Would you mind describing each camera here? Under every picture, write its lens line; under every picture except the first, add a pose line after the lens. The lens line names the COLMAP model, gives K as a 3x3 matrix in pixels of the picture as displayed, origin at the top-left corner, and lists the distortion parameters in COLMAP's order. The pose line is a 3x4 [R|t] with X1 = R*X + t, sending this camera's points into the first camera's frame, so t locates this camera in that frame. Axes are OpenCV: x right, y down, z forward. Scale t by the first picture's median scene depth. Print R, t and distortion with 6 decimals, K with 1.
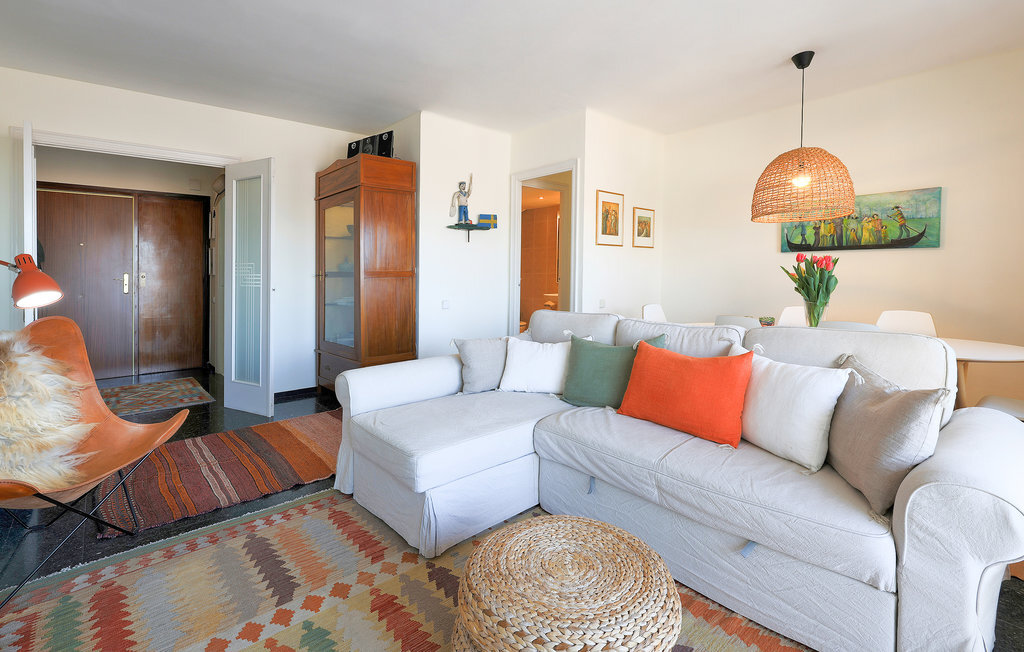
lens RADIAL K [[467.1, 0, 511.1], [0, 467.1, 287.7], [0, 0, 1]] dist [0.003112, -0.000308]
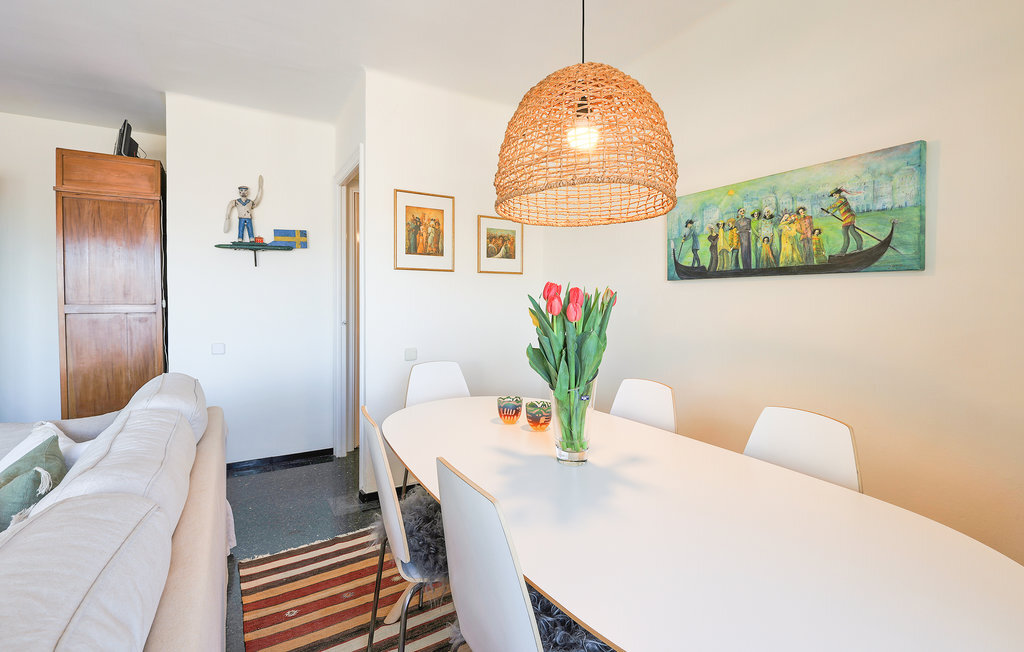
lens RADIAL K [[467.1, 0, 491.3], [0, 467.1, 309.3], [0, 0, 1]] dist [0.003112, -0.000308]
pose [[0.981052, 0.013992, -0.193241, 0.464063], [-0.017268, 0.999734, -0.015280, -0.025401], [0.192976, 0.018327, 0.981032, 0.363591]]
